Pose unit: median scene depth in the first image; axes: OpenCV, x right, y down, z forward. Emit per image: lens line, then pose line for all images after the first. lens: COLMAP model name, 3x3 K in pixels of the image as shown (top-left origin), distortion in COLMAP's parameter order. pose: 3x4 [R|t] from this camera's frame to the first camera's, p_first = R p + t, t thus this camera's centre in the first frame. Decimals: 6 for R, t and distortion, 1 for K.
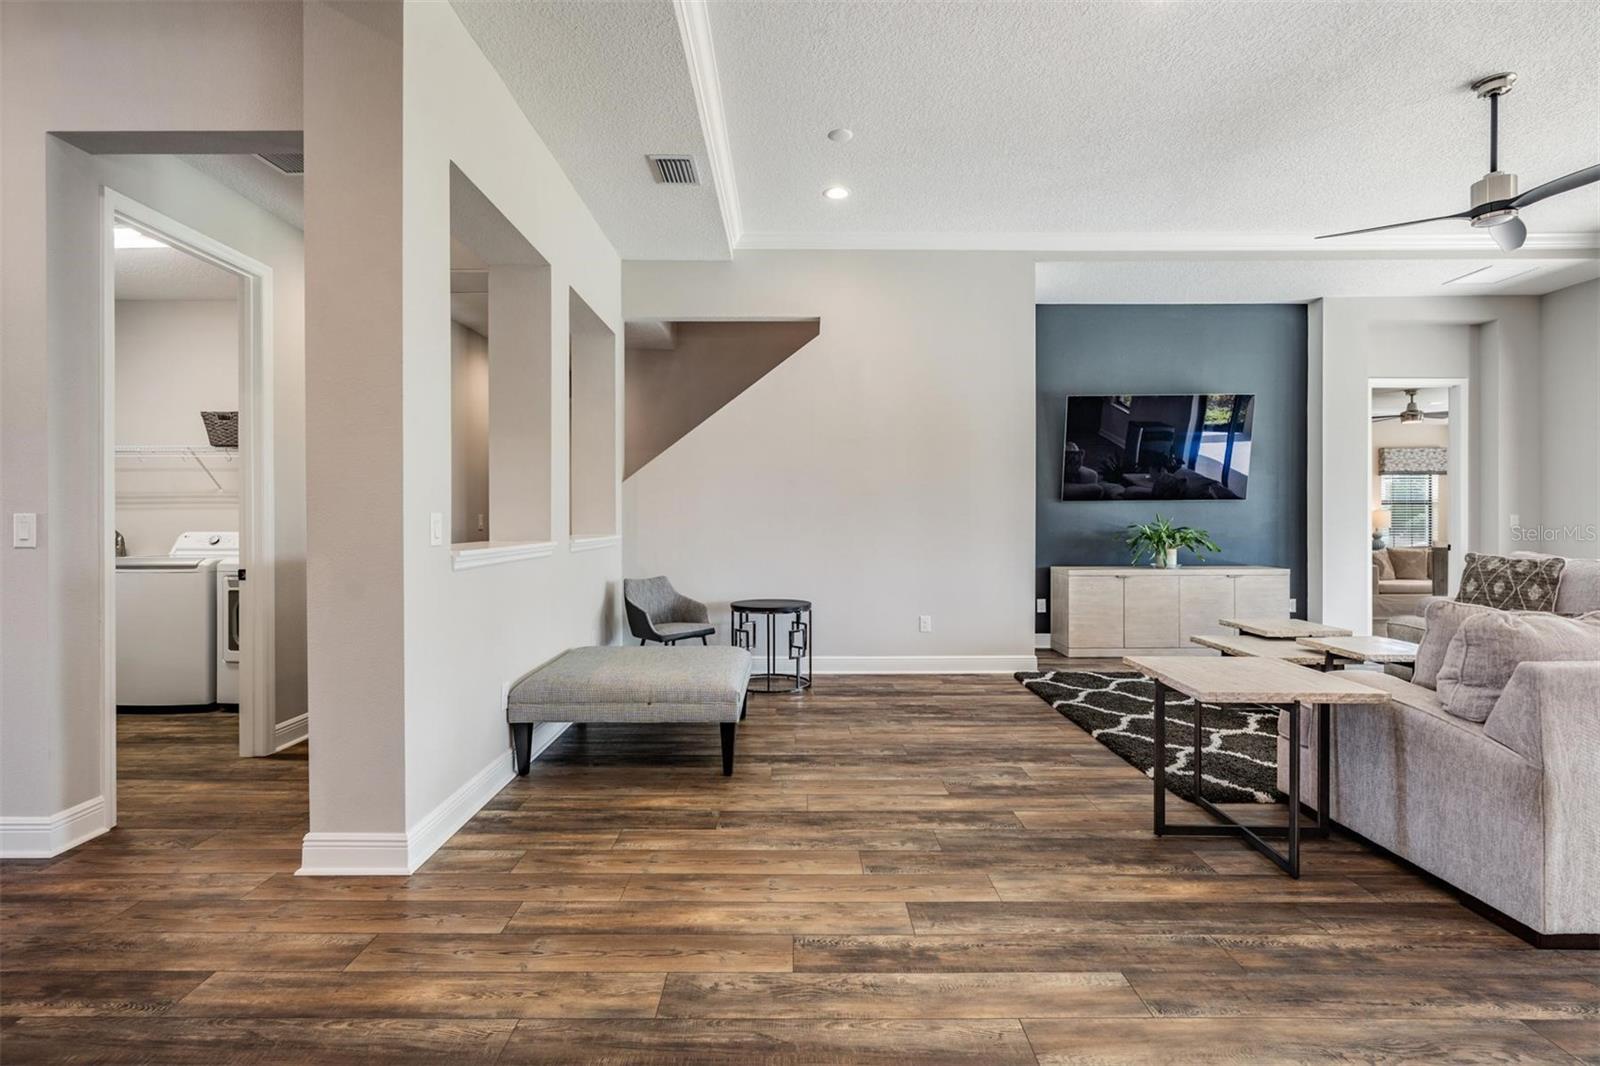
lens RADIAL K [[729.8, 0, 793.2], [0, 729.8, 518.7], [0, 0, 1]] dist [0.001930, 0.000209]
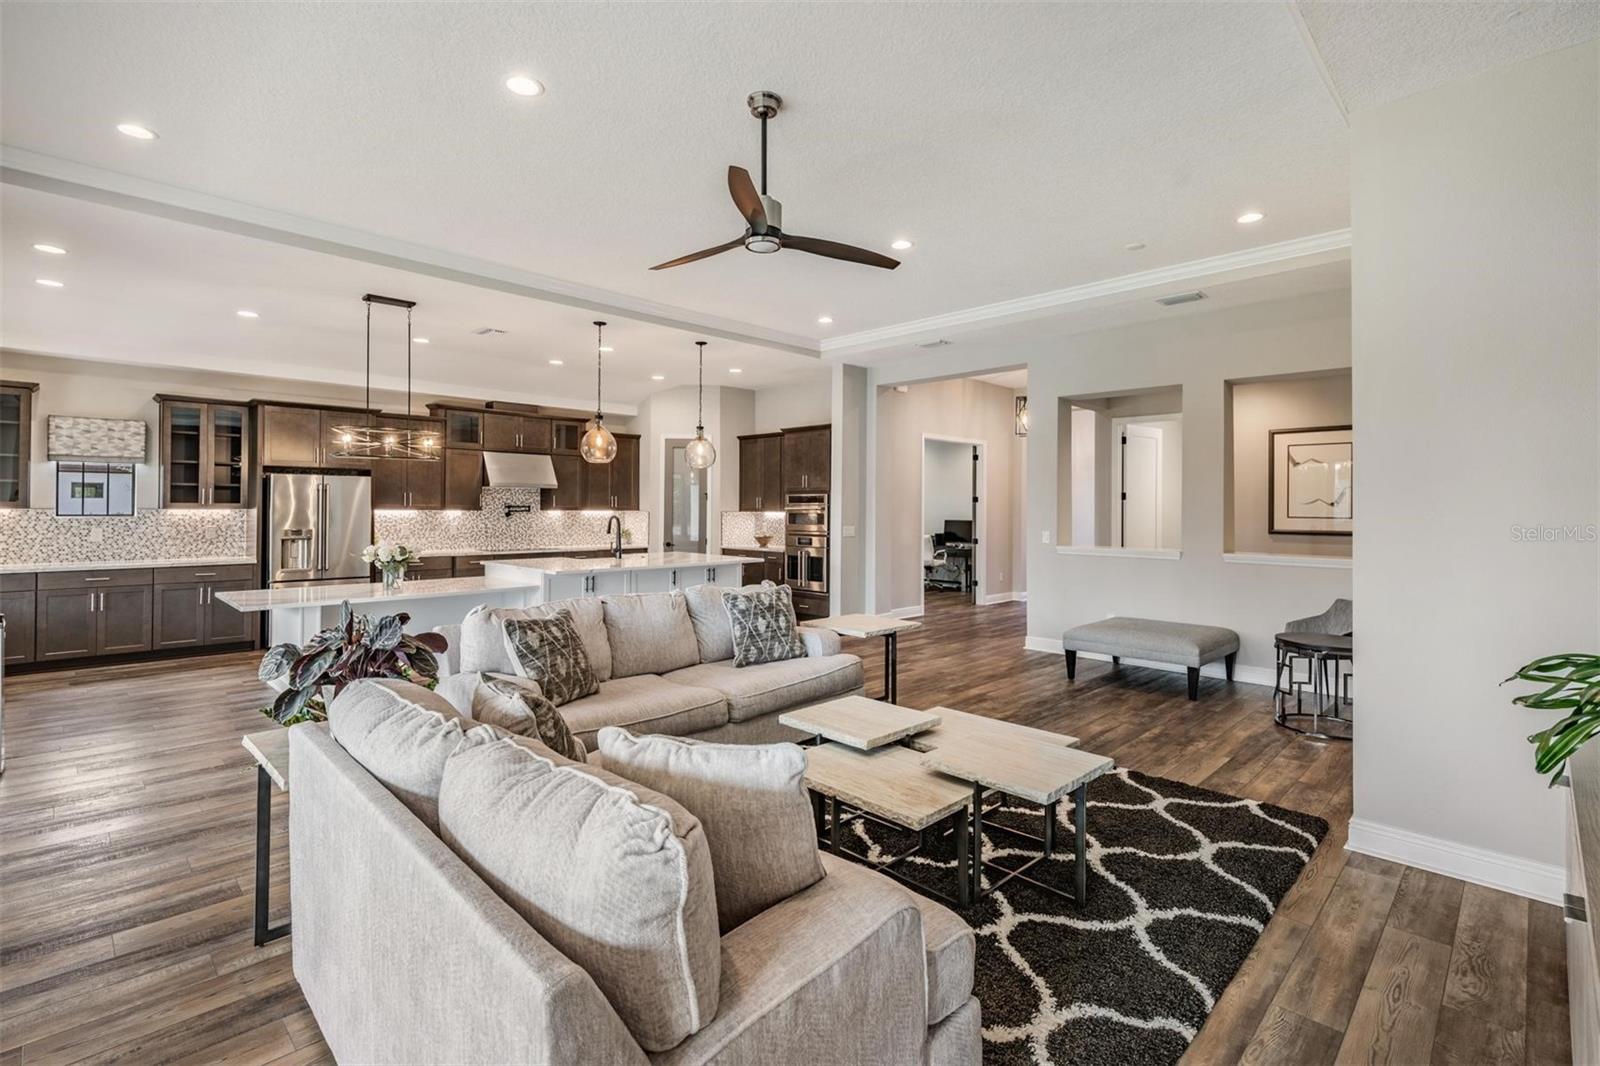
lens RADIAL K [[737.4, 0, 794.1], [0, 737.4, 499.1], [0, 0, 1]] dist [-0.000494, -0.000326]
pose [[-0.706096, -0.011059, -0.708030, 1.320330], [-0.005863, 0.999935, -0.009771, -0.058532], [0.708092, -0.002748, -0.706115, 1.401810]]
